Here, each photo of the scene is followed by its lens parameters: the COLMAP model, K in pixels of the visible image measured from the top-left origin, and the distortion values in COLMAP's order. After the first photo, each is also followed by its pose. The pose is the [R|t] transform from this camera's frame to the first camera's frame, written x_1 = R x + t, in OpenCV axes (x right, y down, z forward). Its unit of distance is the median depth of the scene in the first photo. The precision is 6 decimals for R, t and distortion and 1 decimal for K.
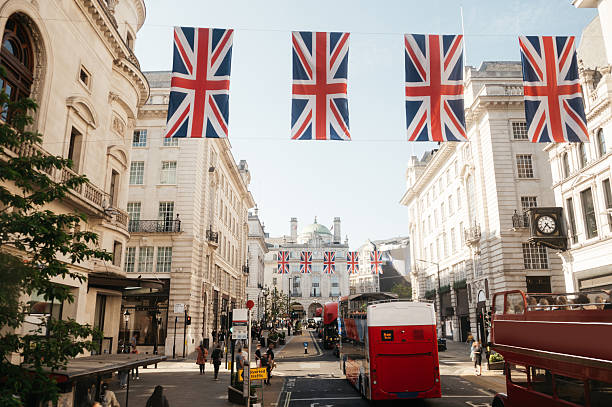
lens RADIAL K [[501.1, 0, 304.8], [0, 501.1, 200.5], [0, 0, 1]] dist [-0.012053, -0.000696]
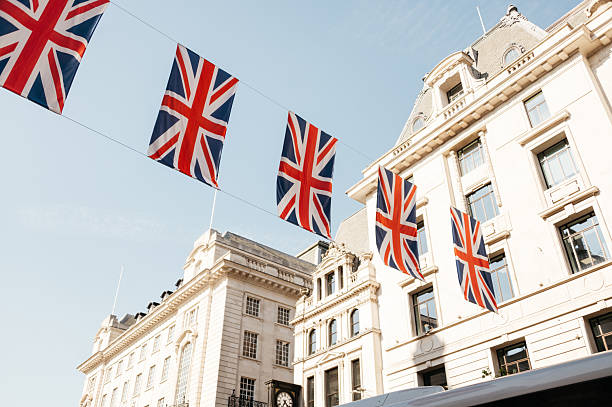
lens RADIAL K [[541.3, 0, 307.8], [0, 541.3, 207.9], [0, 0, 1]] dist [-0.012377, -0.001102]
pose [[0.796376, 0.352961, 0.491125, -0.064610], [-0.171596, 0.910537, -0.376134, 0.063241], [-0.579948, 0.215269, 0.785697, 0.089008]]
